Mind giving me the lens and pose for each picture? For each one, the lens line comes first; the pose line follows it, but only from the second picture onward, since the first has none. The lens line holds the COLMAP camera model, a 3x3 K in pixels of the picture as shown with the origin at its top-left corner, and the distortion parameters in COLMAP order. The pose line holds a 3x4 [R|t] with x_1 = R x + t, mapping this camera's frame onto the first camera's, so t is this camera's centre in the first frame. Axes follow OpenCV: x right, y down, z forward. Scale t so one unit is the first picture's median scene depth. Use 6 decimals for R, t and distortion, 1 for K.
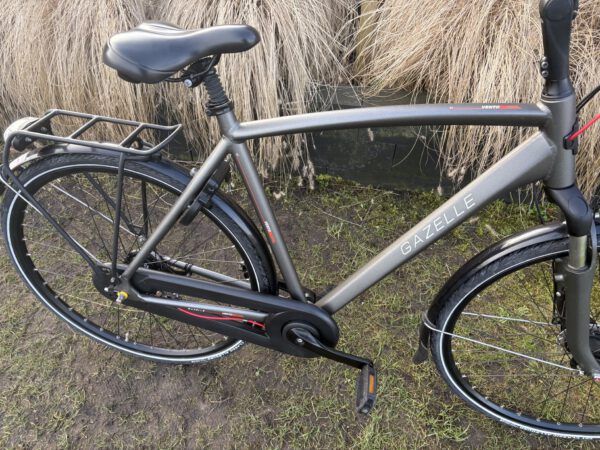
lens RADIAL K [[452.2, 0, 300.0], [0, 452.2, 225.0], [0, 0, 1]] dist [0.074724, -0.074683]
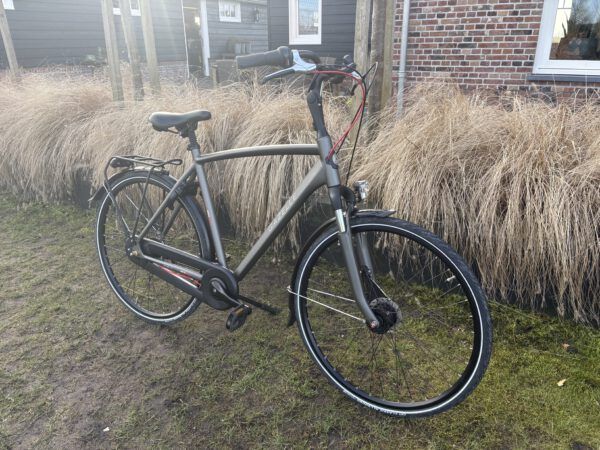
lens RADIAL K [[452.2, 0, 300.0], [0, 452.2, 225.0], [0, 0, 1]] dist [0.074724, -0.074683]
pose [[0.944494, 0.099709, -0.313032, 0.710542], [-0.222936, 0.894392, -0.387765, 0.557471], [0.241309, 0.436028, 0.866977, -0.404822]]
